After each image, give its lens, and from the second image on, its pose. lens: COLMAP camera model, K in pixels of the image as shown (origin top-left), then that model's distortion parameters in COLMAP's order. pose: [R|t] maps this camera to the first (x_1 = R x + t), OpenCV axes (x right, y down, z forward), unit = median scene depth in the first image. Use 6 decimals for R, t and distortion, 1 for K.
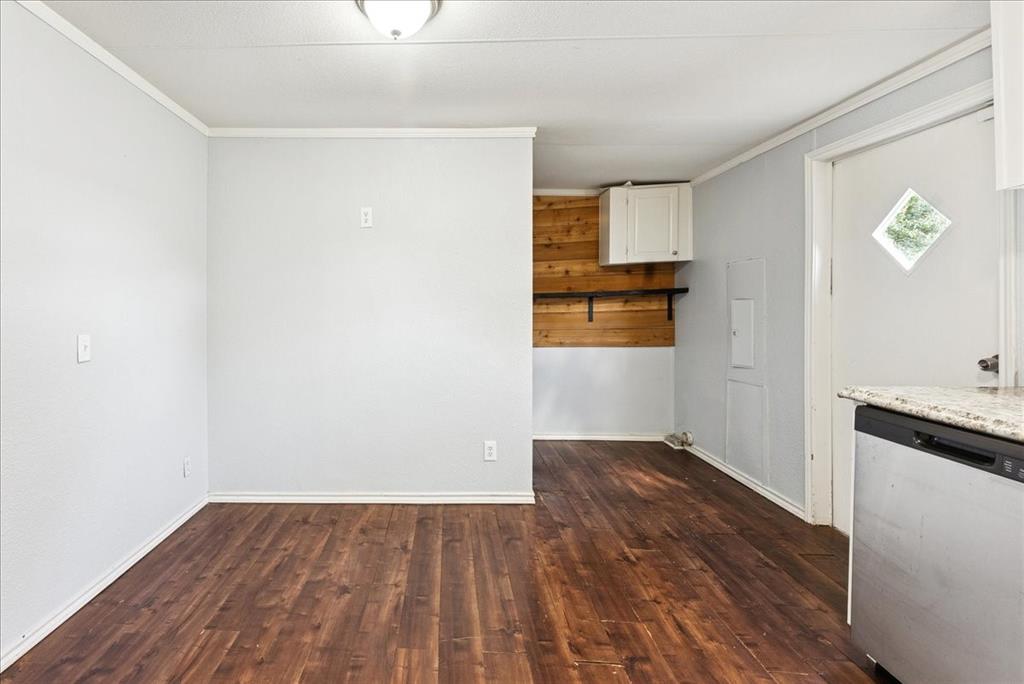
lens RADIAL K [[470.2, 0, 368.6], [0, 470.2, 302.9], [0, 0, 1]] dist [-0.000972, -0.000602]
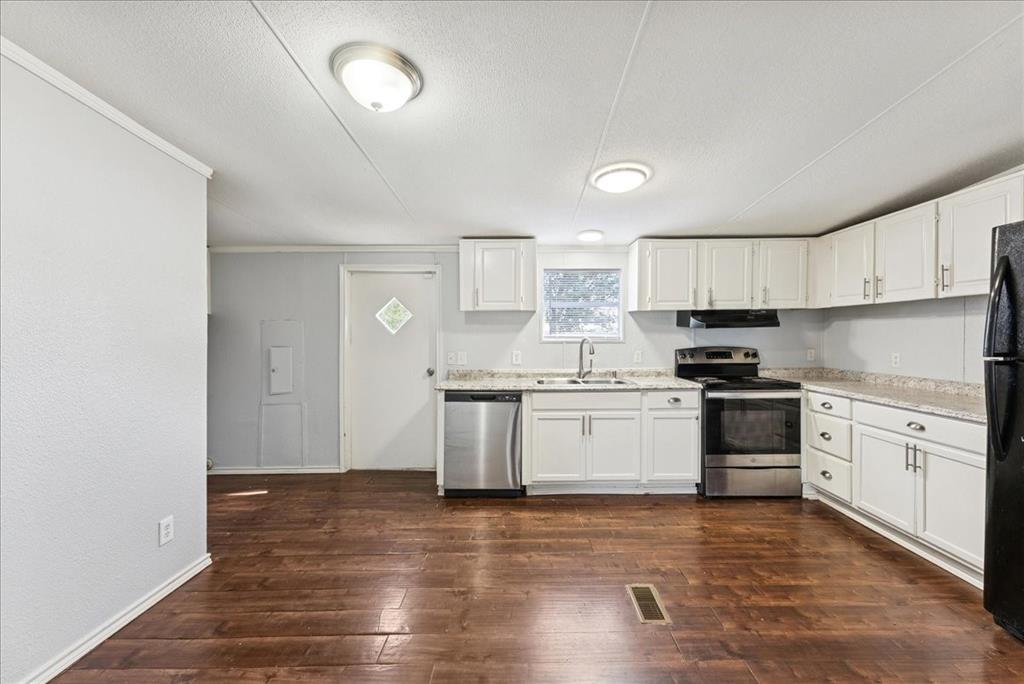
lens RADIAL K [[412.2, 0, 512.0], [0, 412.2, 342.0], [0, 0, 1]] dist [0.000512, 0.000113]
pose [[-0.137251, -0.016236, 0.990403, -0.731713], [0.010265, 0.999789, 0.017813, -0.048897], [-0.990483, 0.012611, -0.137055, 0.602995]]
